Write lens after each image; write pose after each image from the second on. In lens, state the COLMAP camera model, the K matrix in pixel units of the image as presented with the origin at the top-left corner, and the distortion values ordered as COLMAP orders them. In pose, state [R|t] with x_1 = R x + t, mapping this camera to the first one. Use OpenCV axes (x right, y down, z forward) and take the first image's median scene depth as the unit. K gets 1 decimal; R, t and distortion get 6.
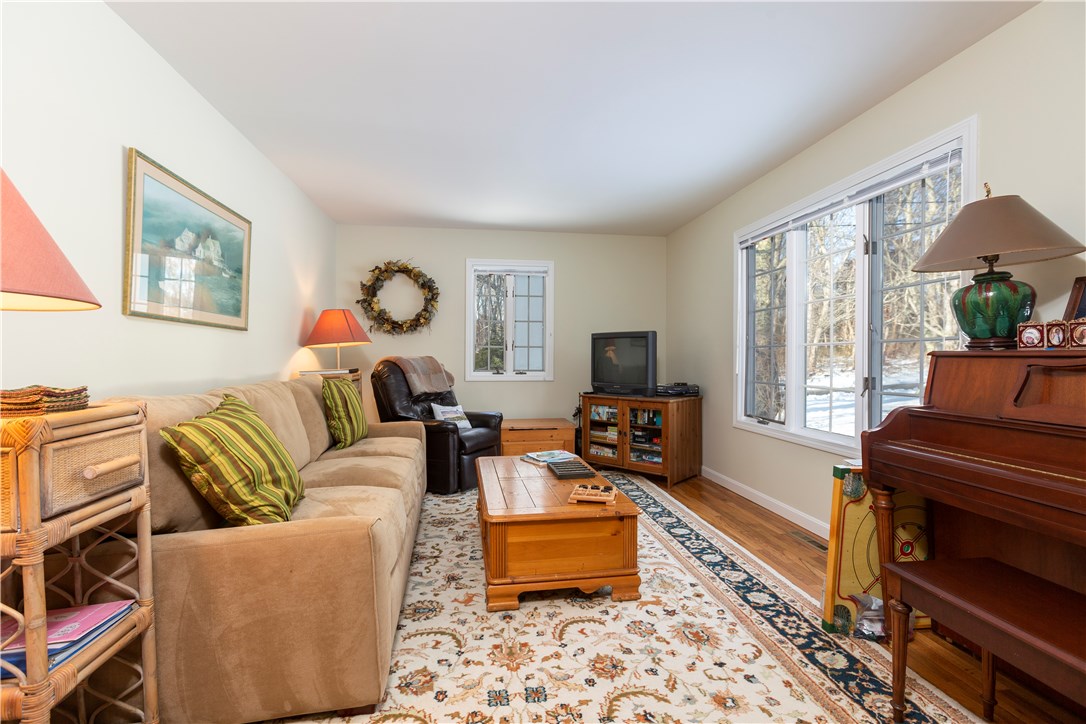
lens RADIAL K [[481.7, 0, 541.6], [0, 481.7, 360.9], [0, 0, 1]] dist [0.000145, 0.001717]
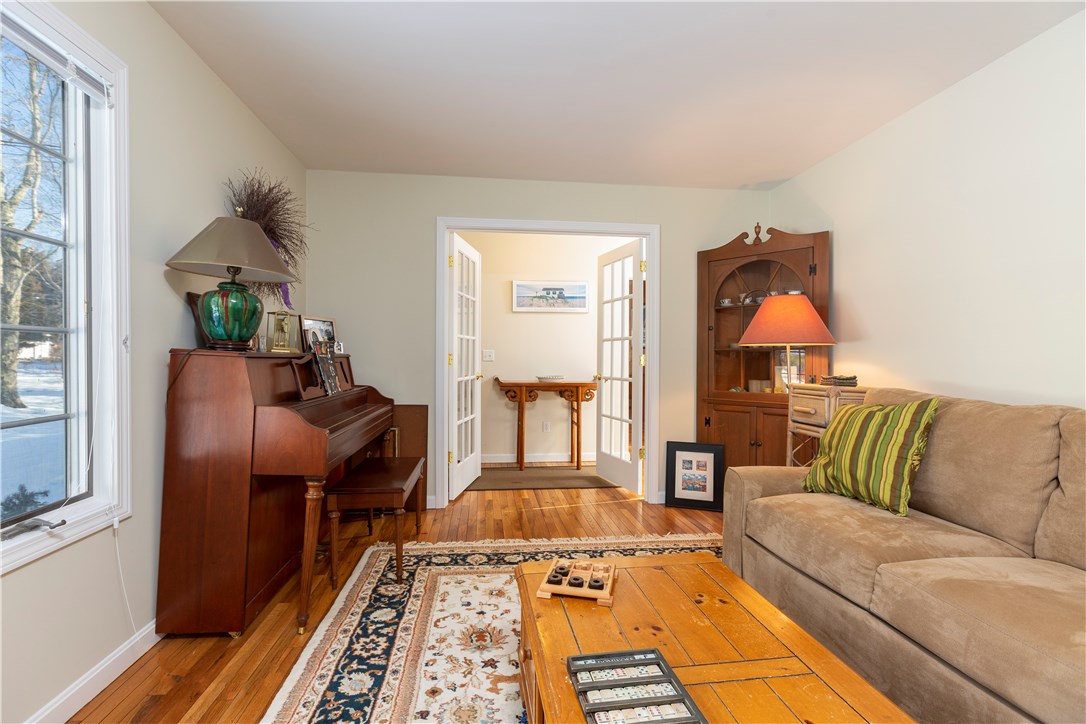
lens RADIAL K [[481.7, 0, 544.3], [0, 481.7, 361.6], [0, 0, 1]] dist [0.000145, 0.001717]
pose [[-0.999843, -0.005389, 0.016866, 0.173510], [-0.005027, 0.999757, 0.021480, -0.025906], [-0.016978, 0.021392, -0.999627, 1.958181]]
